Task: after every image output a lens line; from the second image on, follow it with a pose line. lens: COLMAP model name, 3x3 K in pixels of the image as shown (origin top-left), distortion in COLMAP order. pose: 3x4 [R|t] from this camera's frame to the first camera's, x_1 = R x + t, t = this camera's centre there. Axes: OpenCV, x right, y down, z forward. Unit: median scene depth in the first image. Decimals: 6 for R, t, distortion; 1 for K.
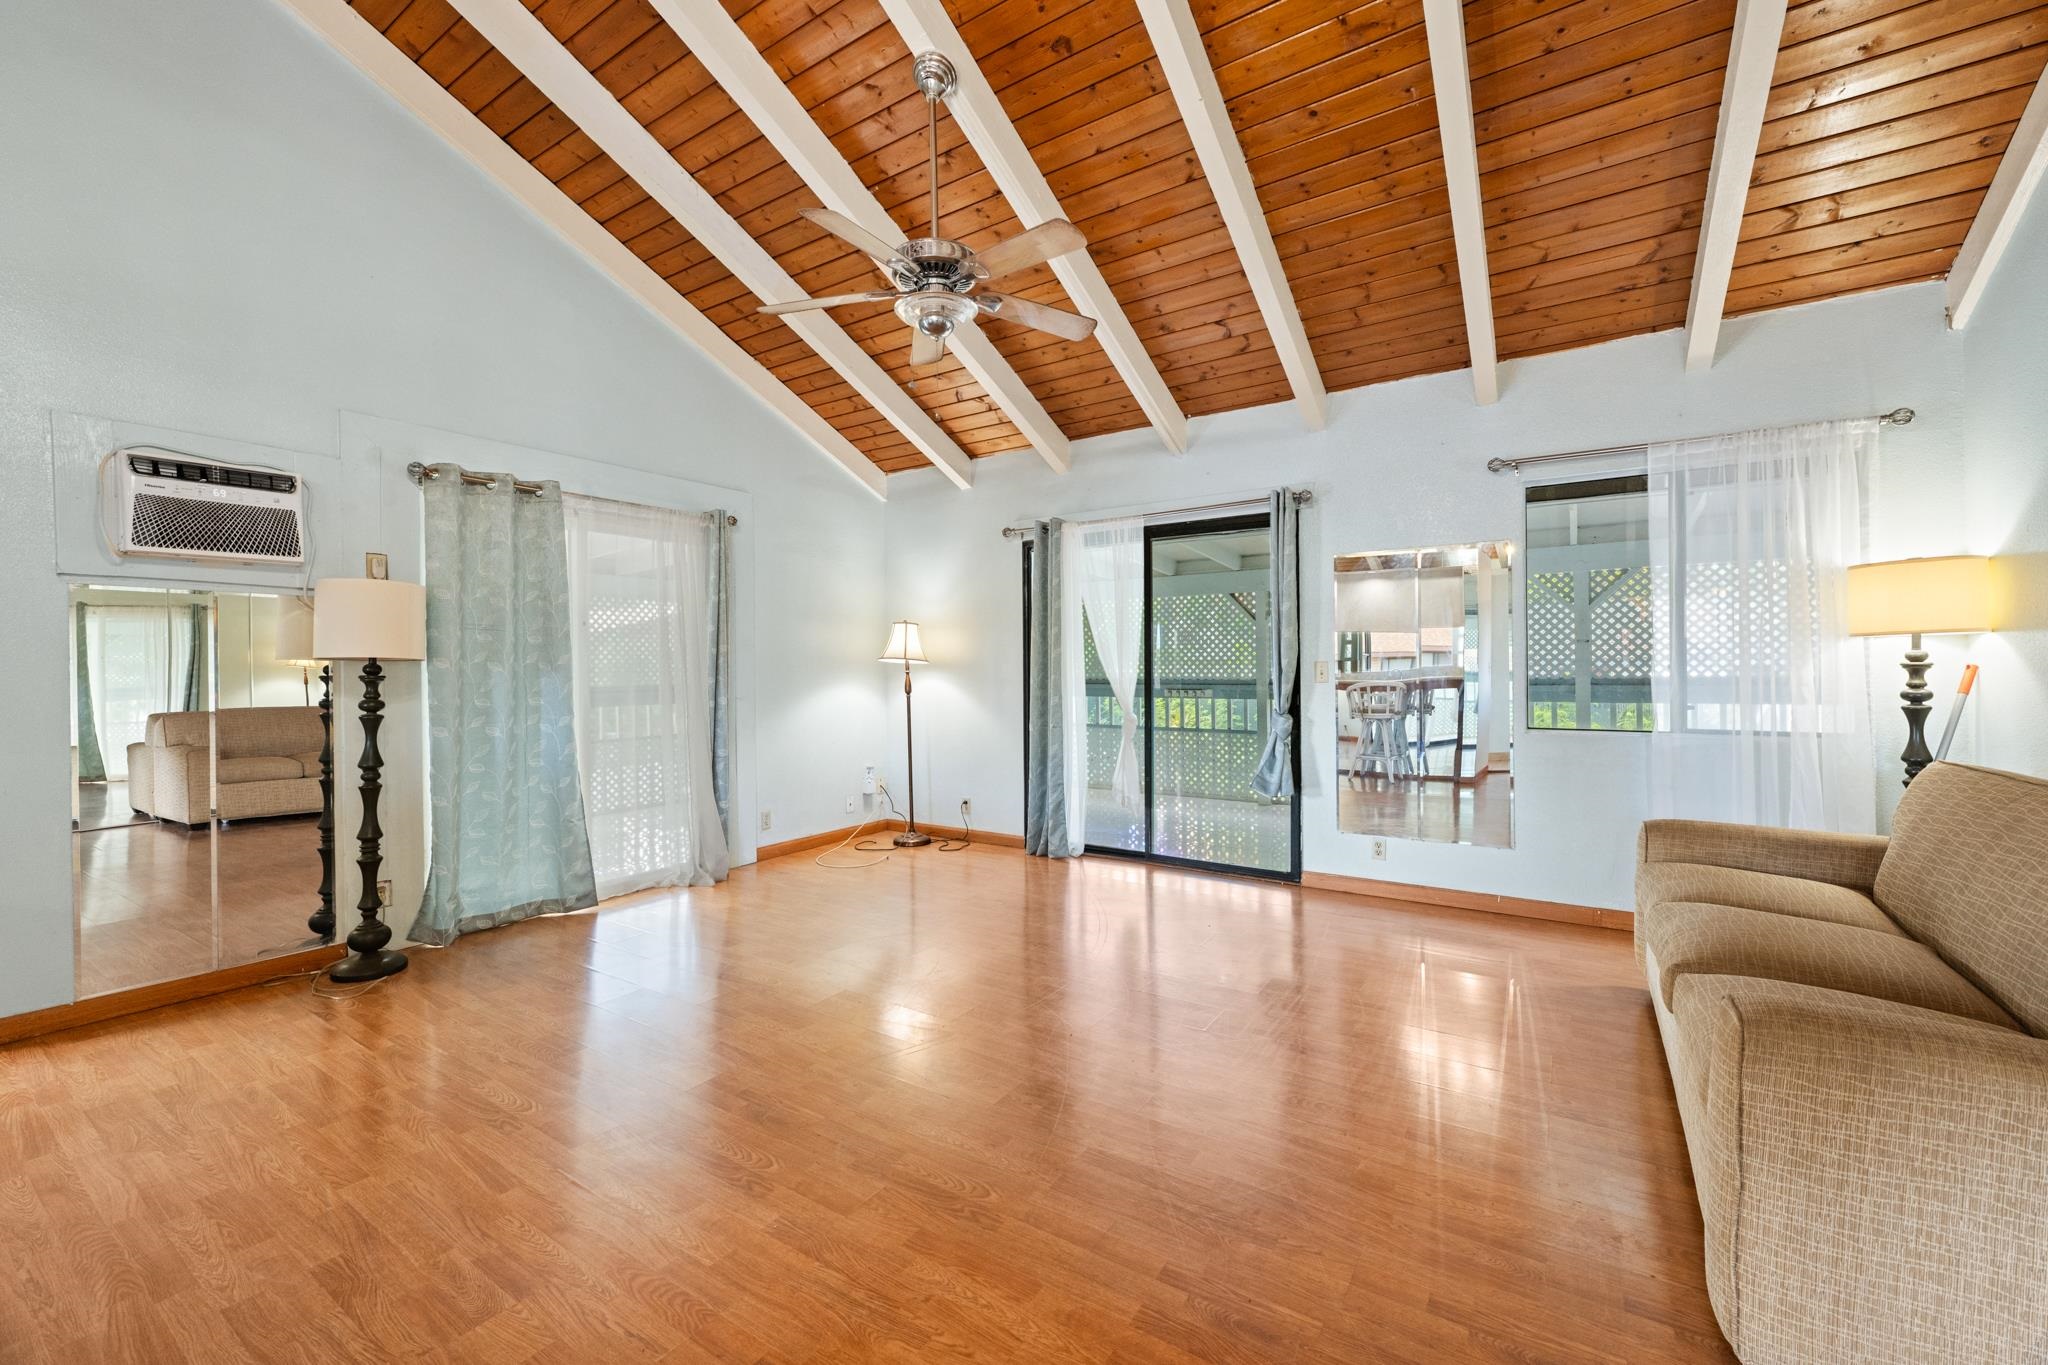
lens RADIAL K [[829.4, 0, 1024.0], [0, 829.4, 682.5], [0, 0, 1]] dist [0.018309, 0.000021]
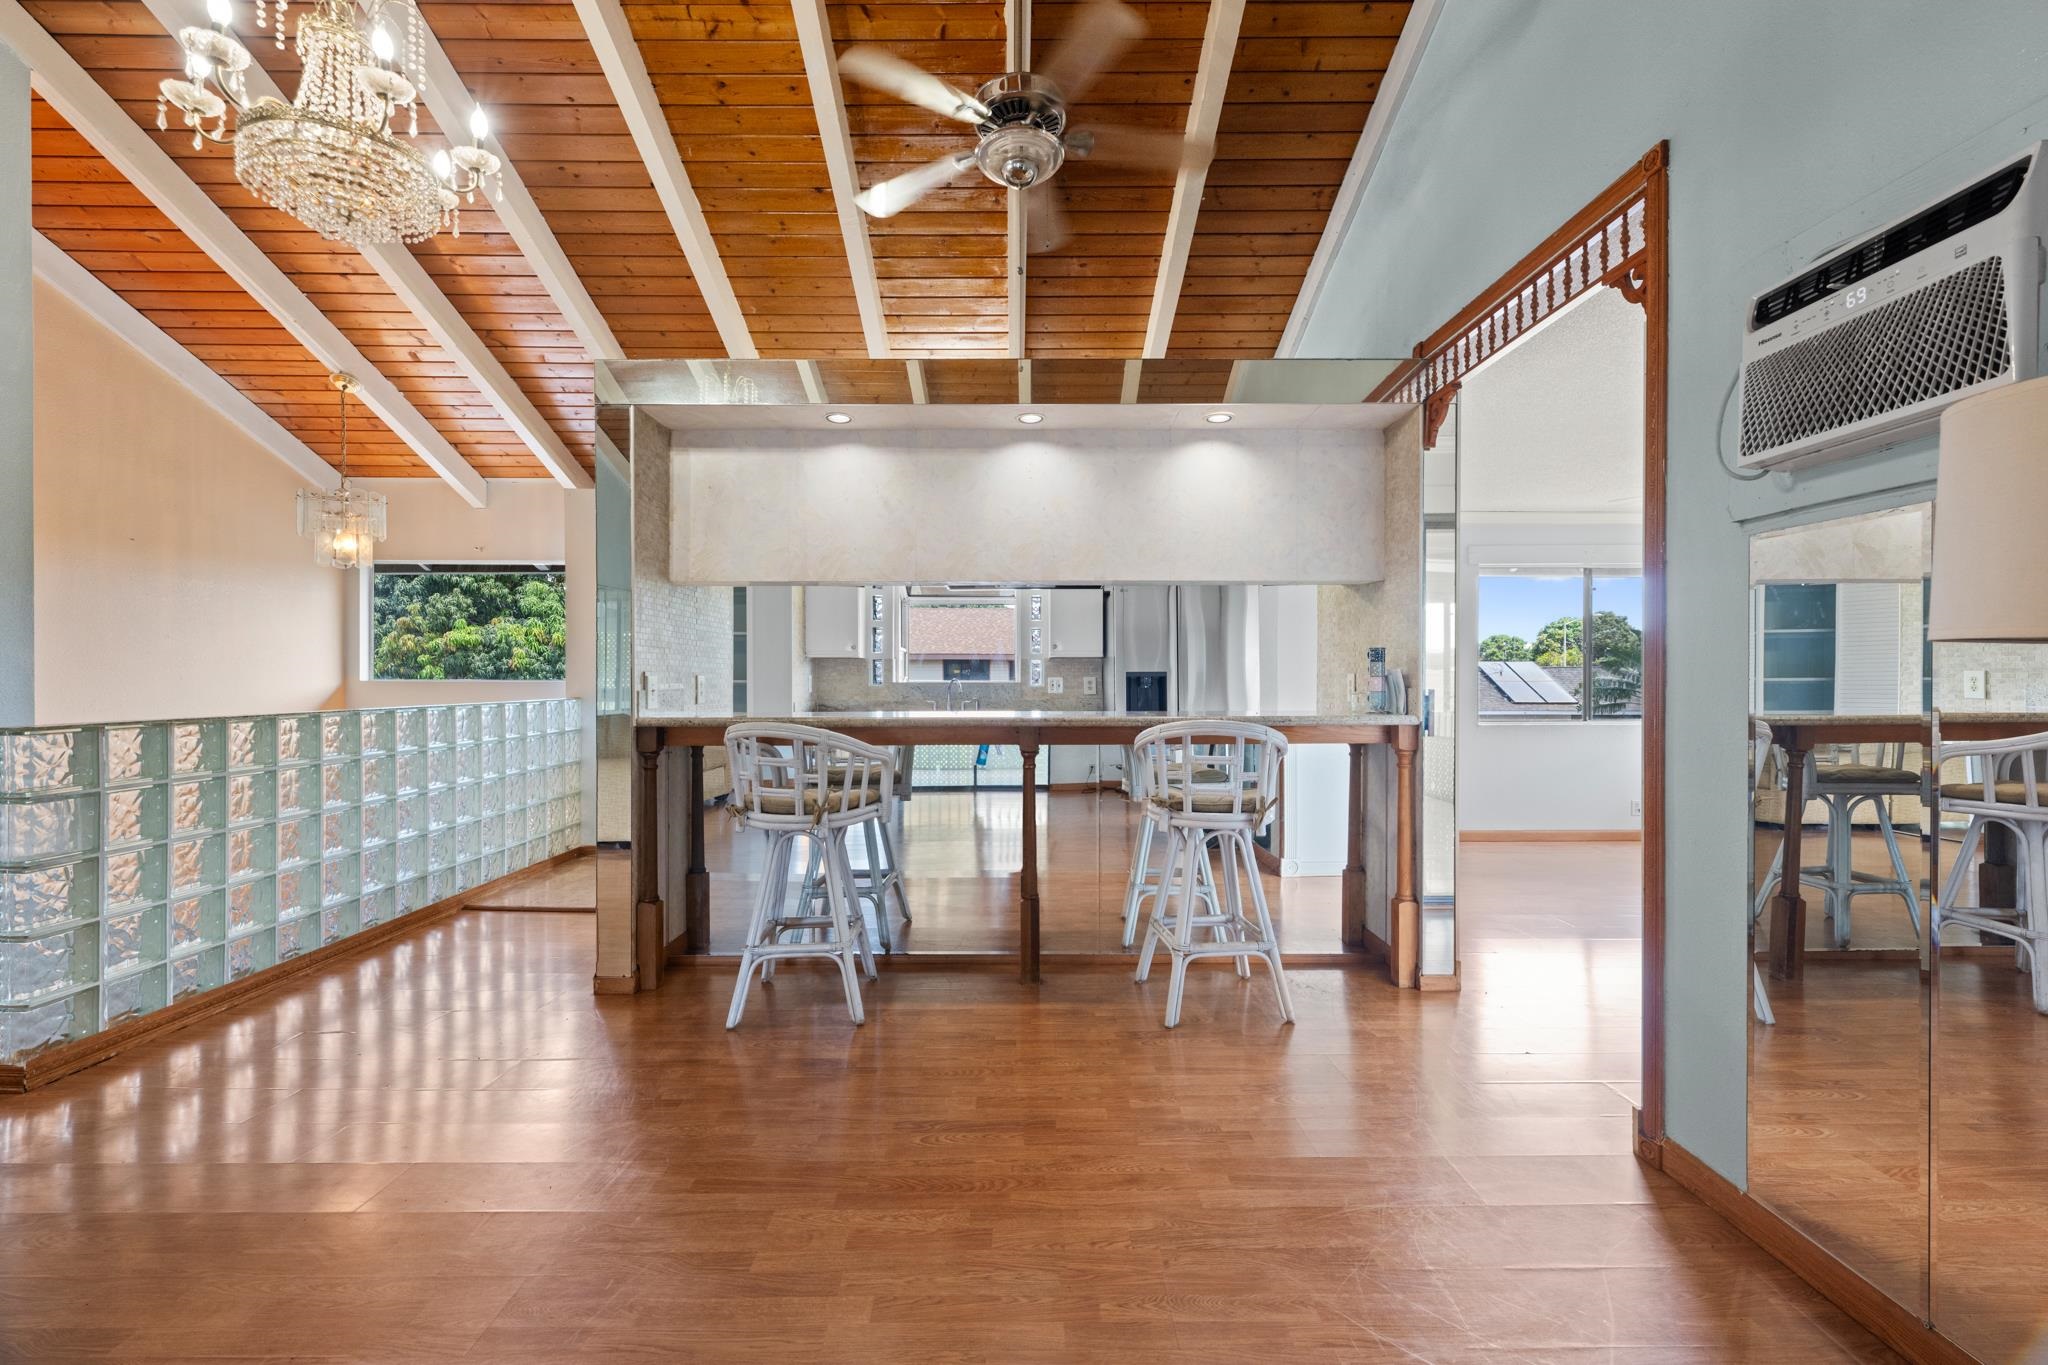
lens RADIAL K [[829.3, 0, 1023.4], [0, 829.3, 666.1], [0, 0, 1]] dist [-0.000243, -0.000015]
pose [[-0.834237, 0.007440, -0.551356, -0.203904], [-0.001213, 0.999882, 0.015329, -0.017503], [0.551405, 0.013457, -0.834129, 0.733816]]
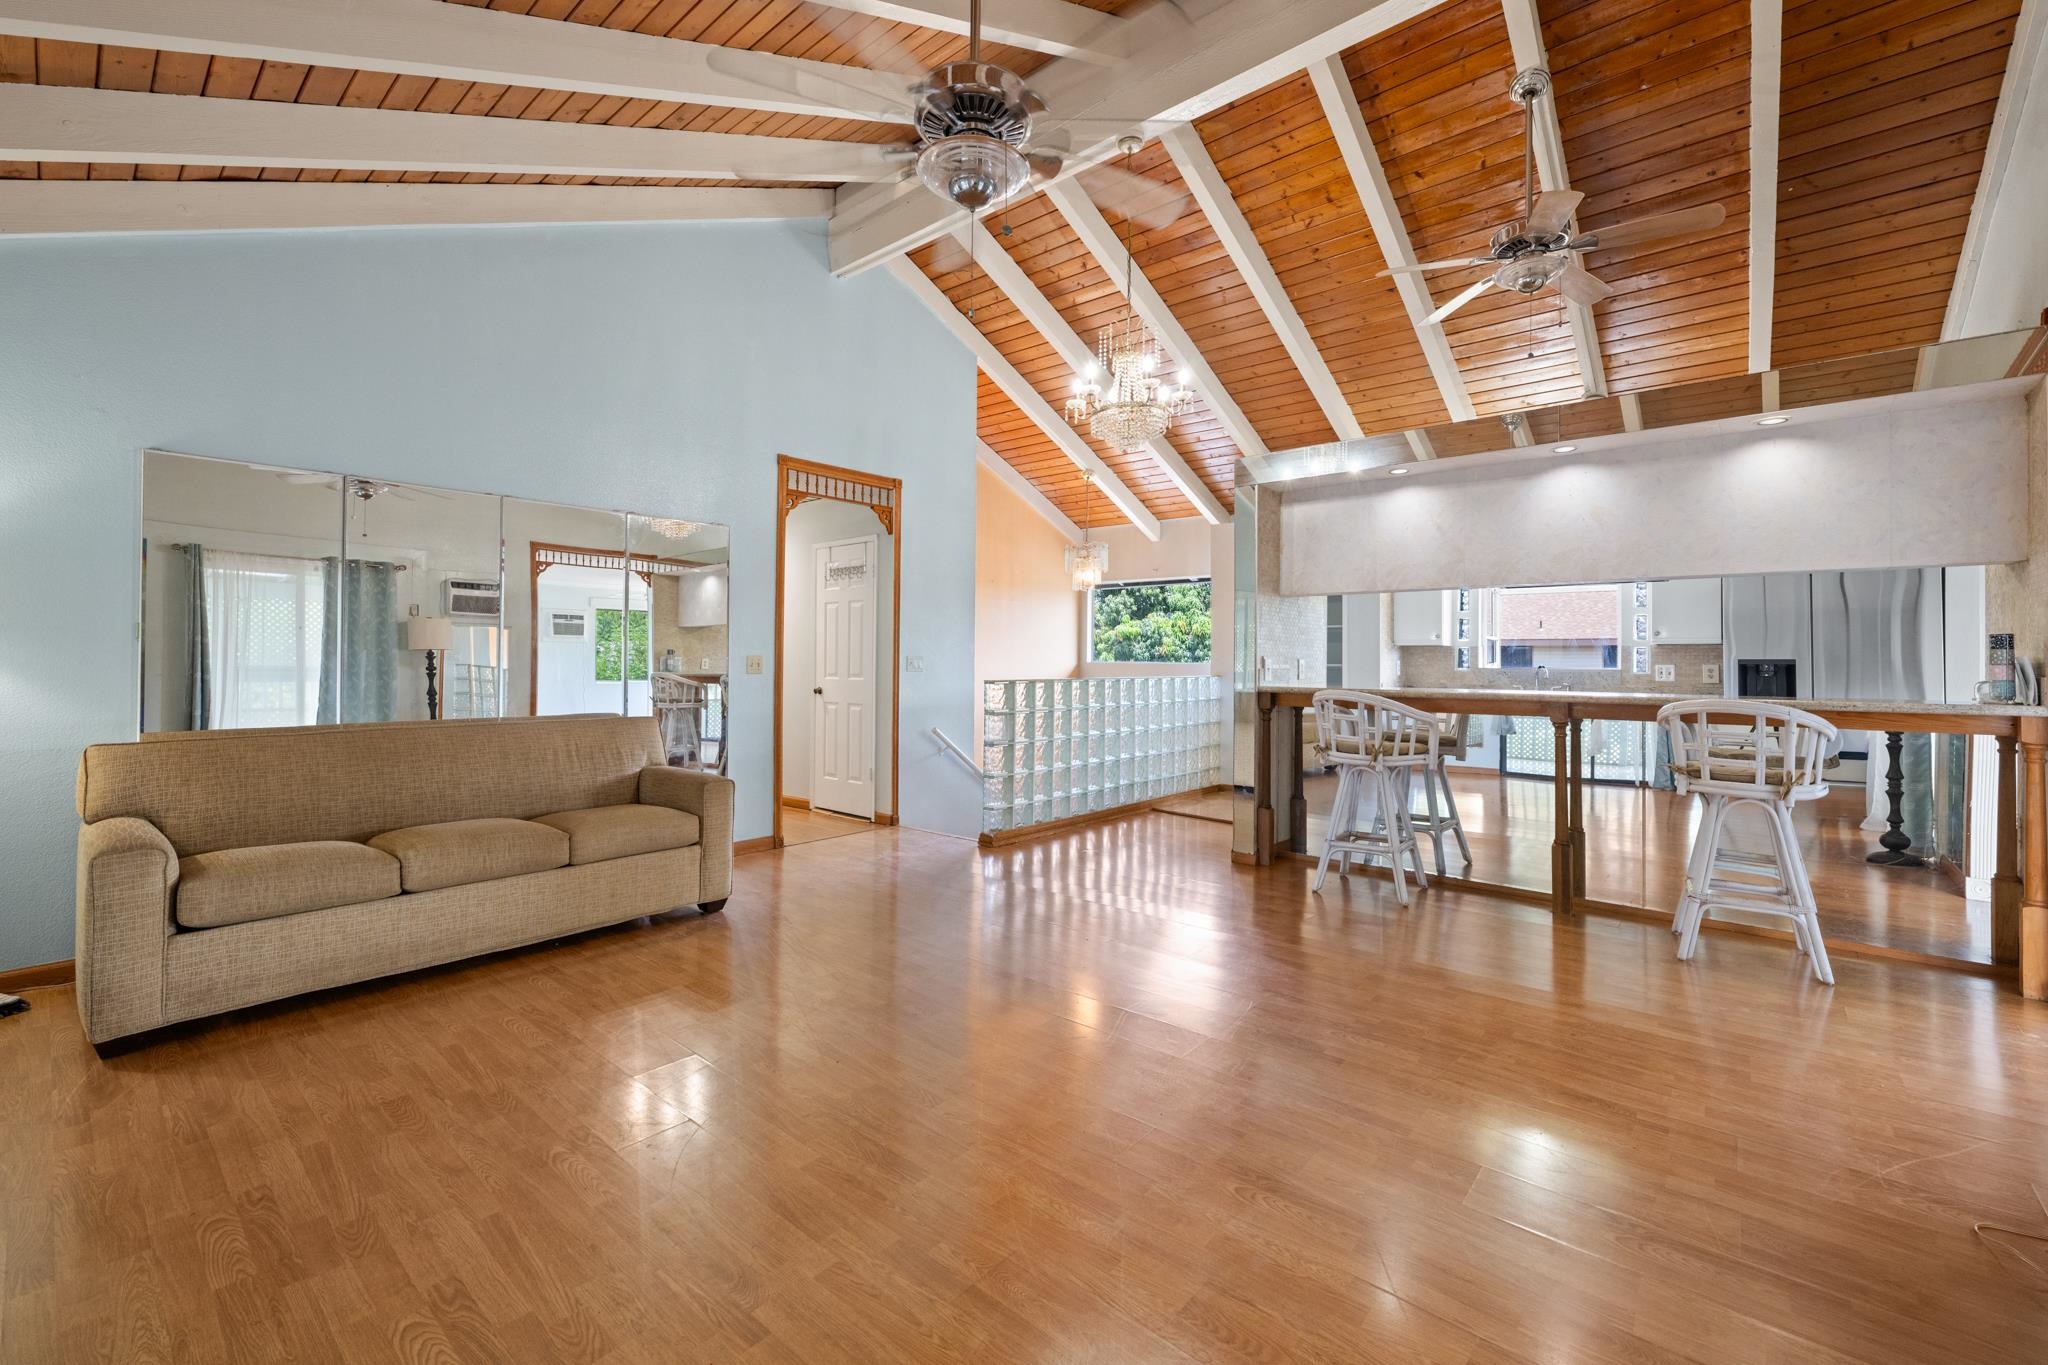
lens RADIAL K [[829.3, 0, 1023.4], [0, 829.3, 666.1], [0, 0, 1]] dist [-0.000243, -0.000015]
pose [[-0.991465, 0.003779, 0.130318, -0.156239], [0.007552, 0.999566, 0.028469, -0.021649], [-0.130154, 0.029210, -0.991063, 1.070228]]
